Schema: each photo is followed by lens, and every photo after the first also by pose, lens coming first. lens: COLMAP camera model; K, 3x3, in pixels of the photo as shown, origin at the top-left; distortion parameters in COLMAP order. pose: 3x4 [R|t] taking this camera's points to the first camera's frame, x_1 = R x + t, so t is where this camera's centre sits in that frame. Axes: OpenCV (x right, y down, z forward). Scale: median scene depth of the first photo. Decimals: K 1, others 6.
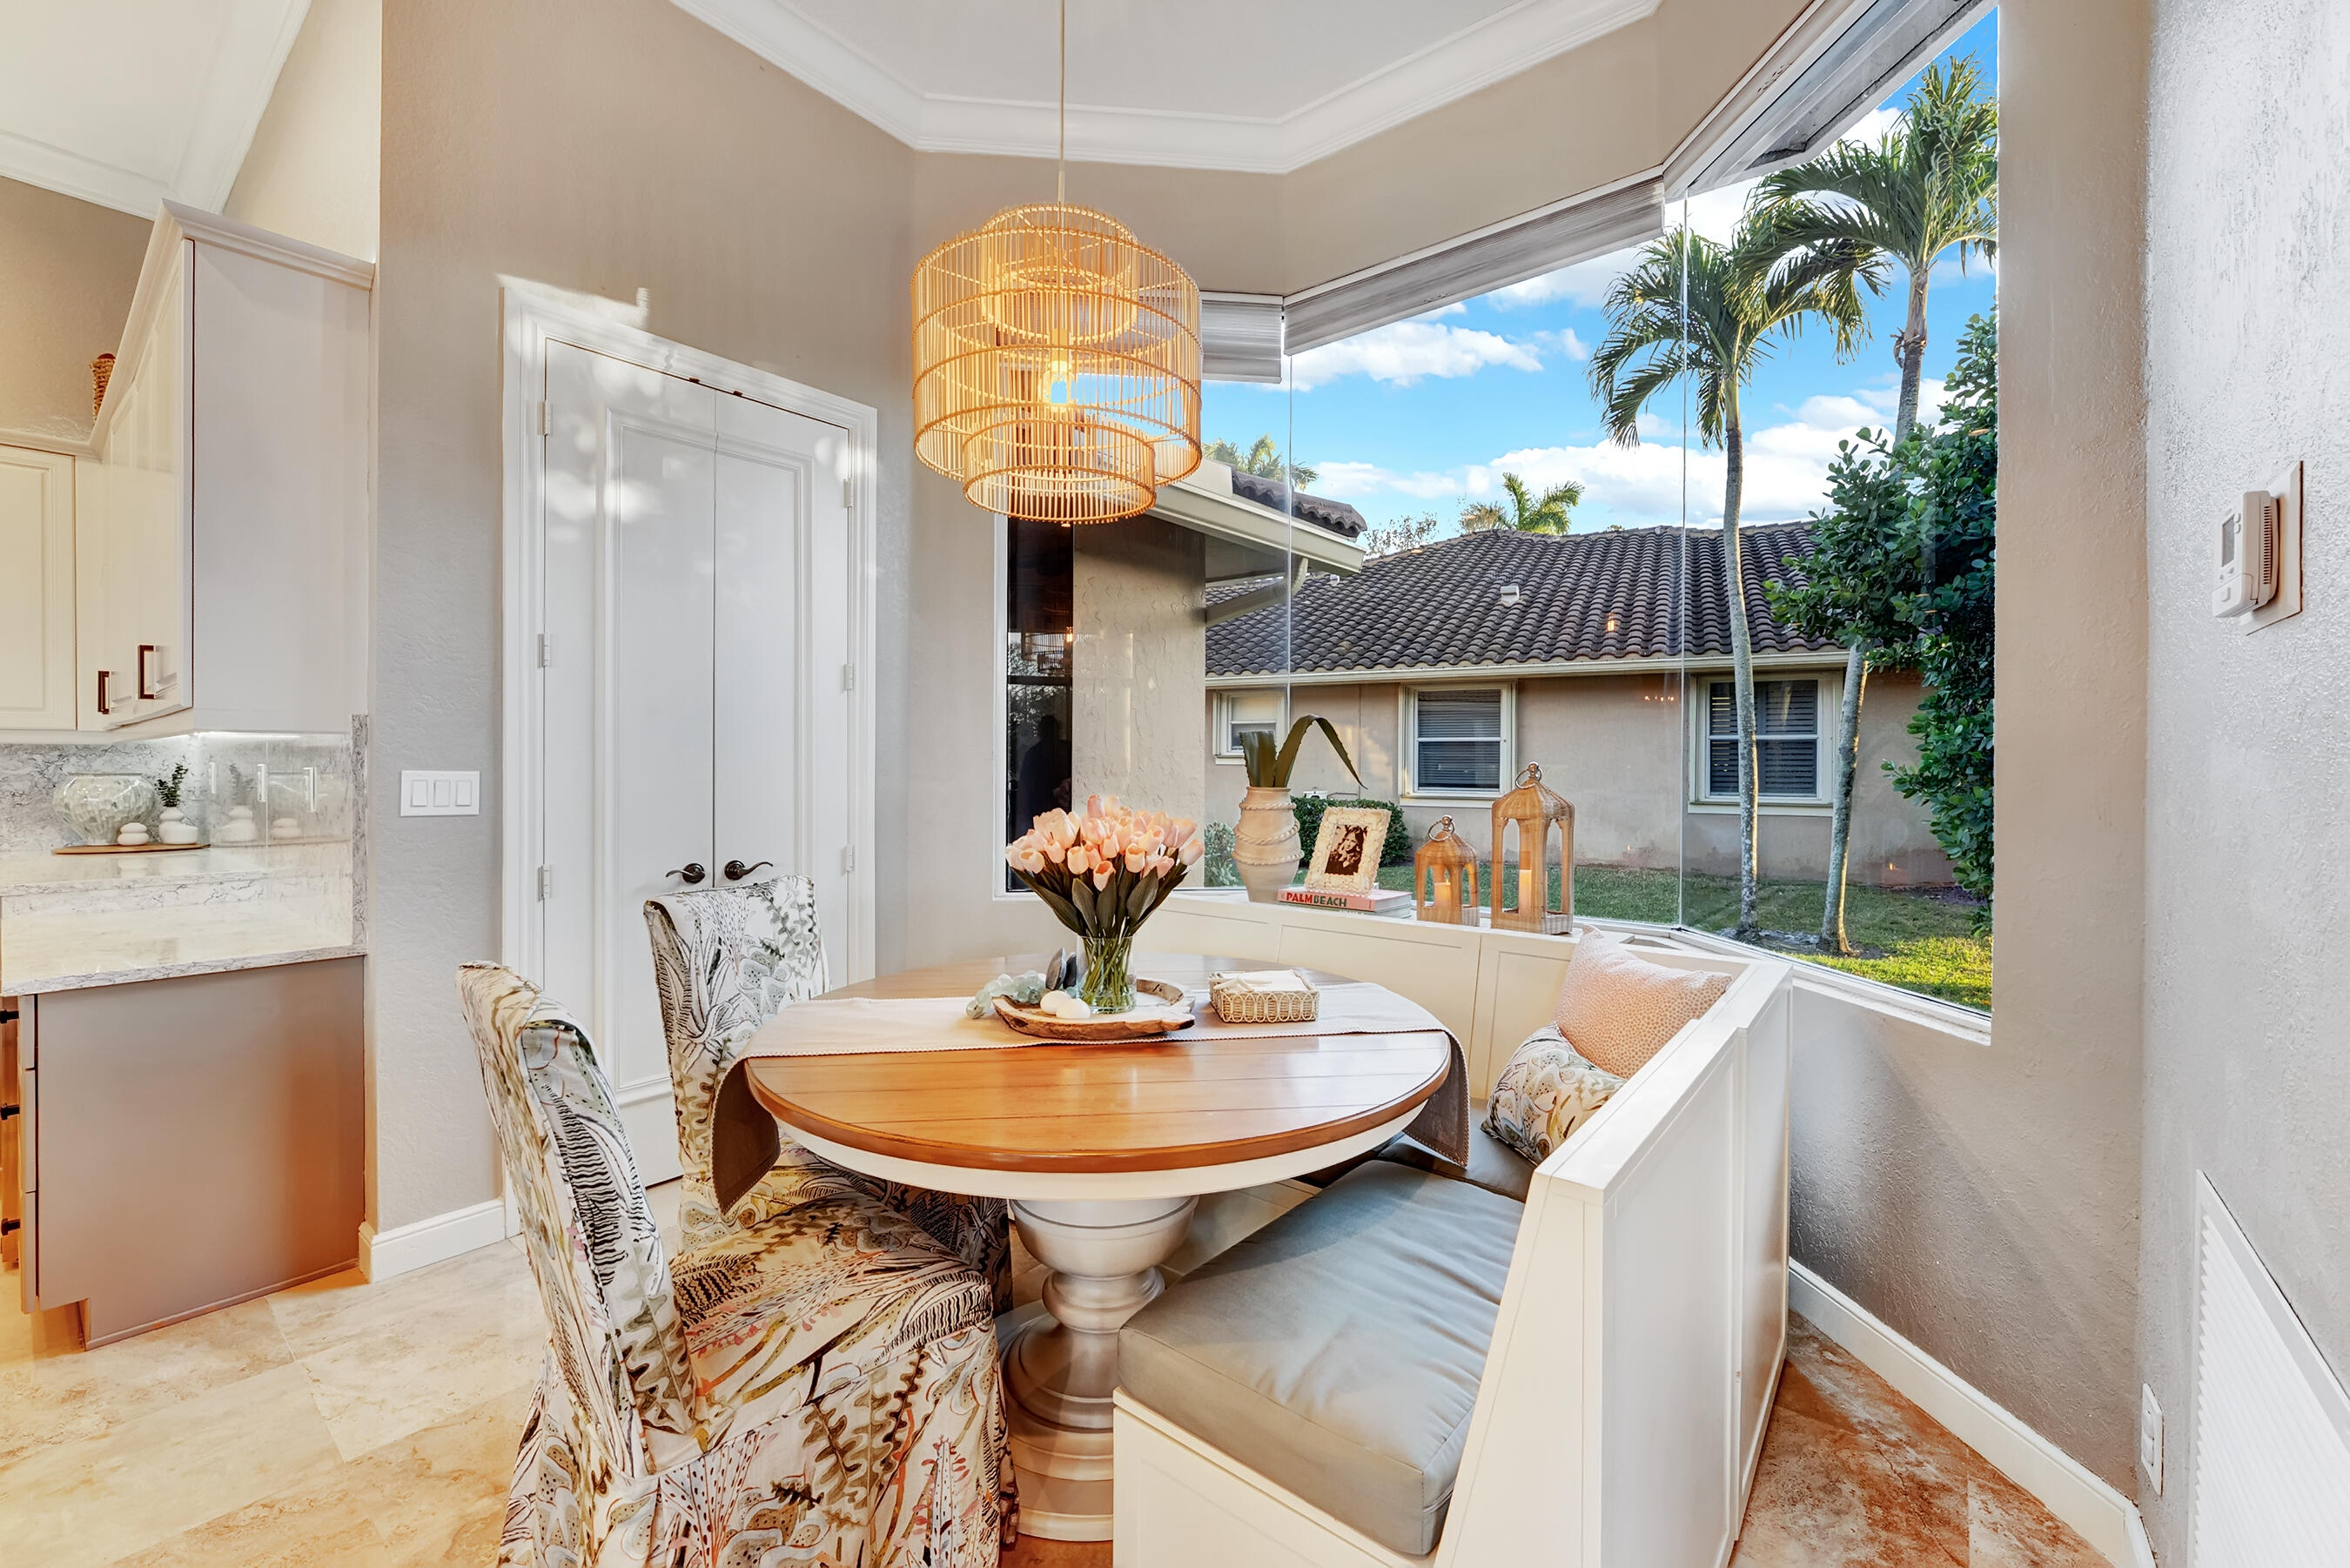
lens RADIAL K [[938.6, 0, 1186.4], [0, 938.6, 773.1], [0, 0, 1]] dist [0.014825, 0.000204]
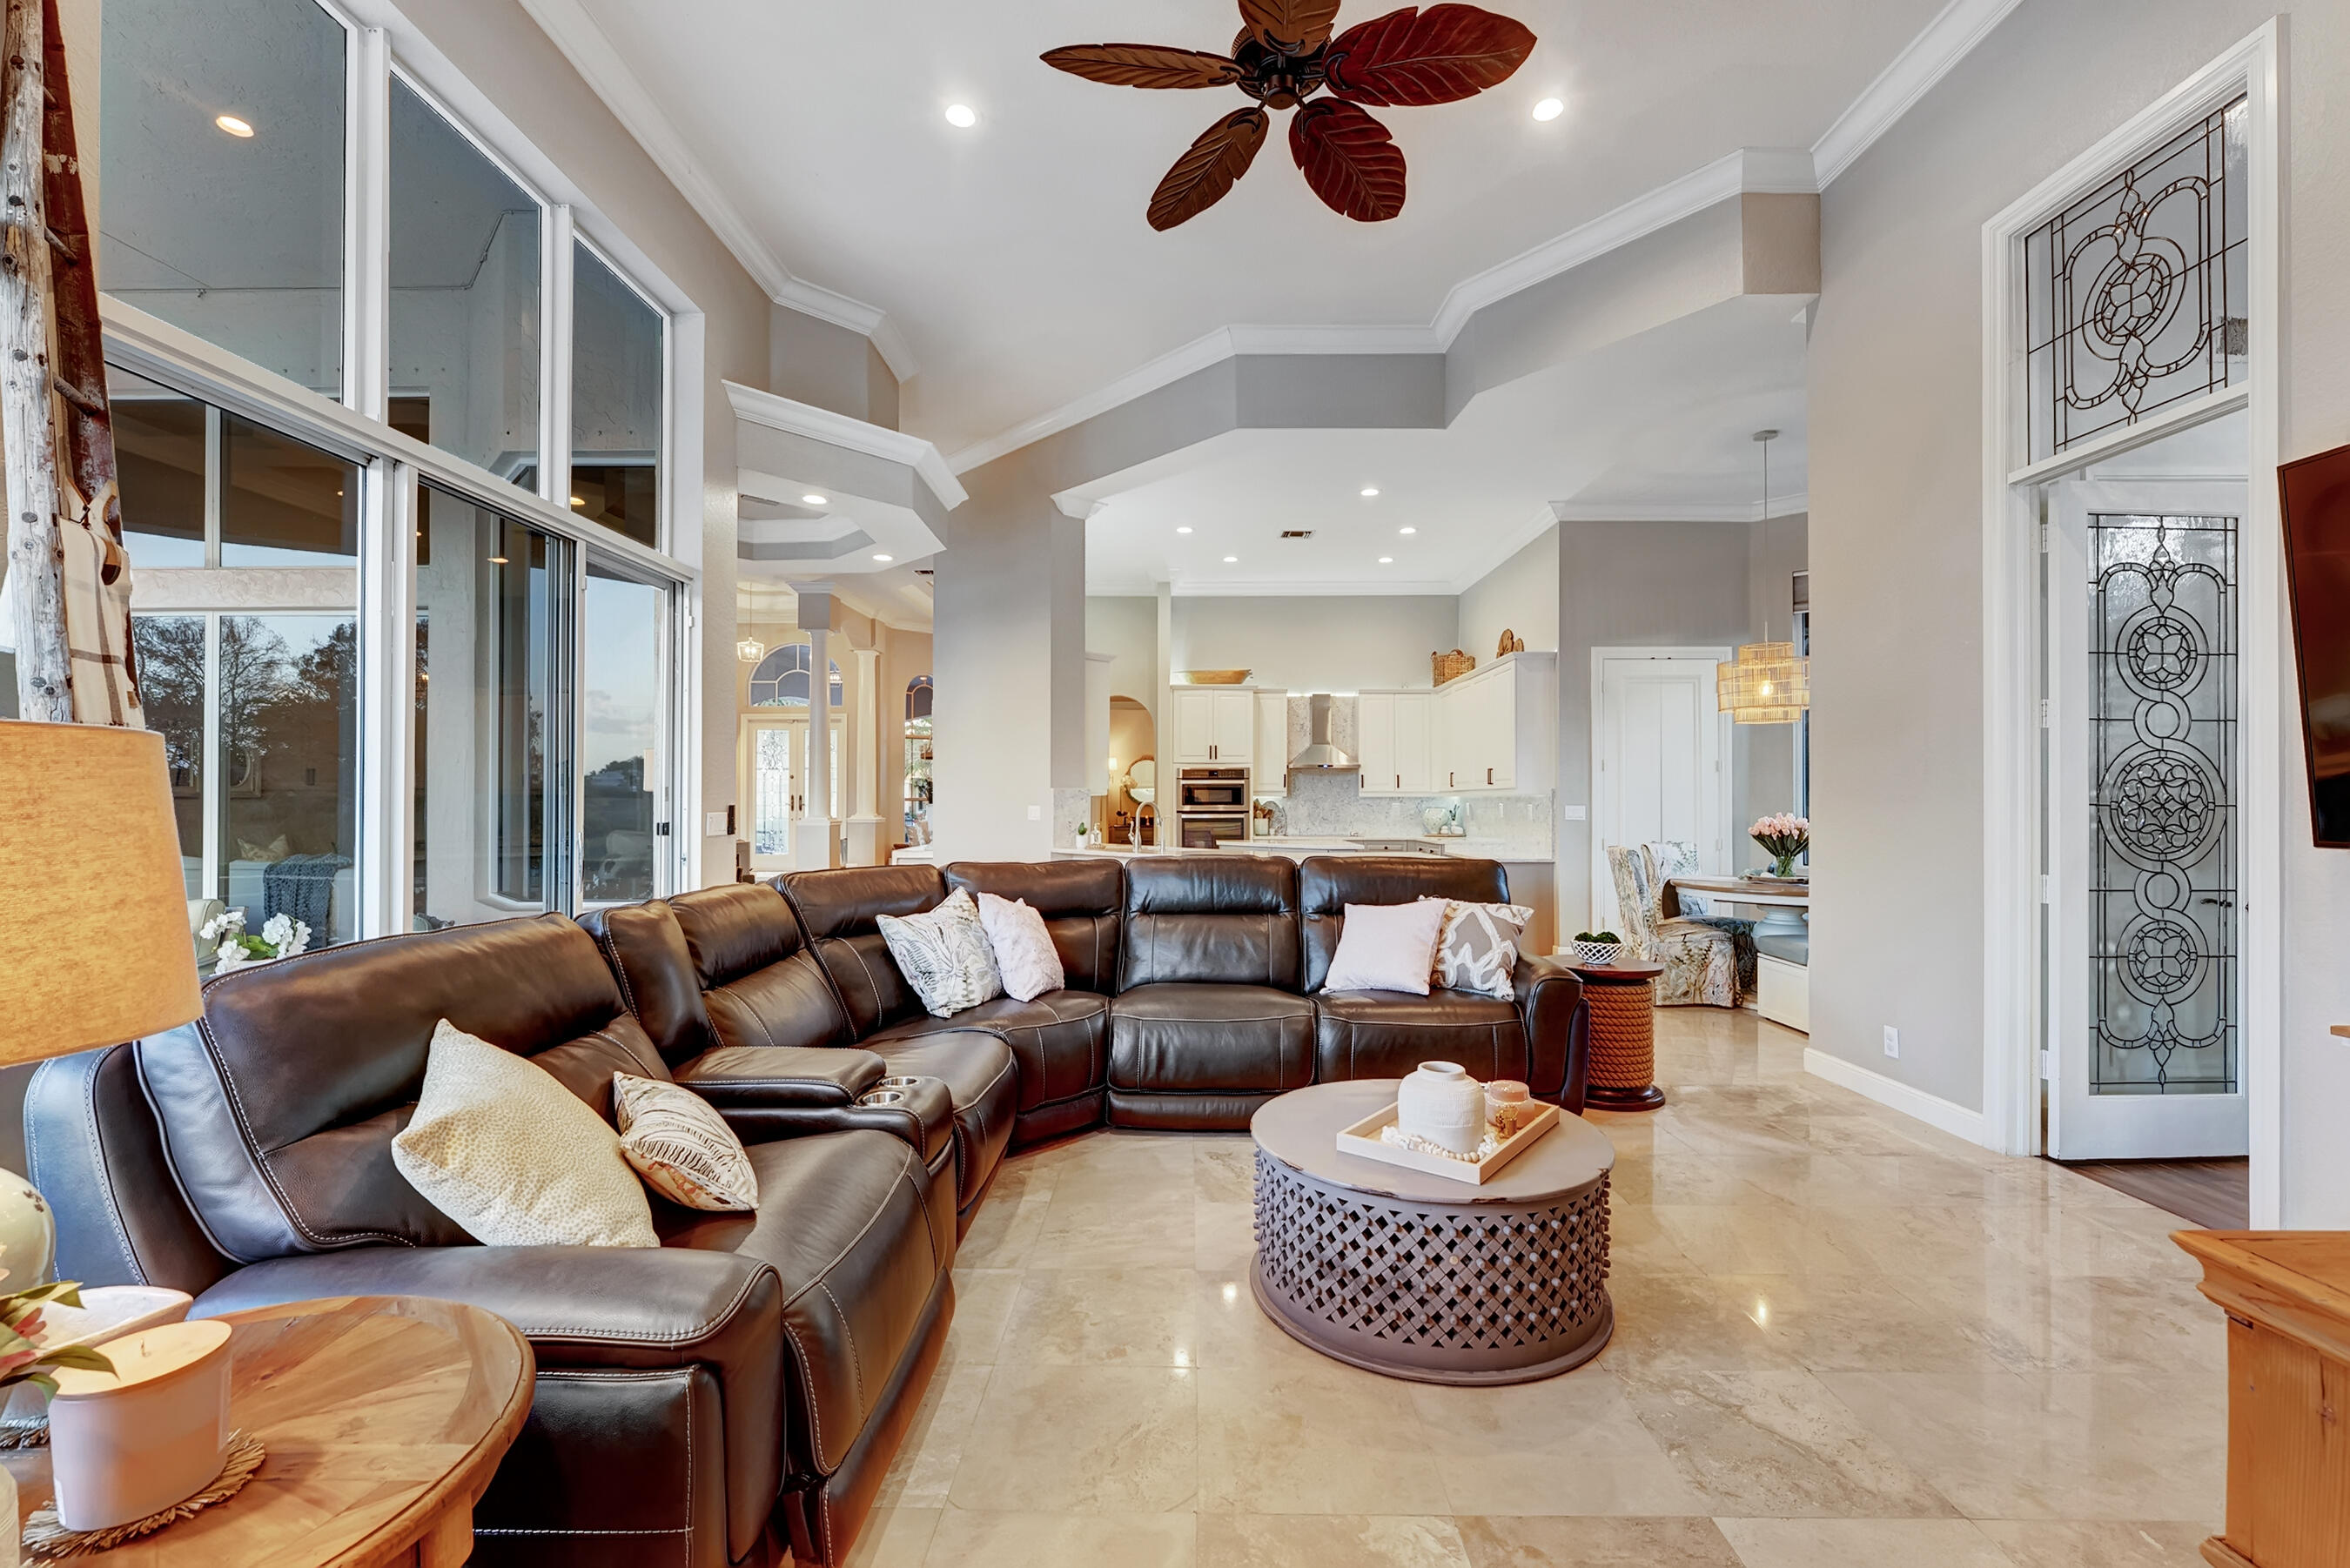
lens RADIAL K [[1009.2, 0, 1173.7], [0, 1009.2, 796.9], [0, 0, 1]] dist [0.000087, 0.000000]
pose [[0.612851, -0.007758, -0.790161, 1.454982], [-0.004788, 0.999897, -0.013530, 0.027859], [0.790184, 0.012075, 0.612751, -2.939100]]
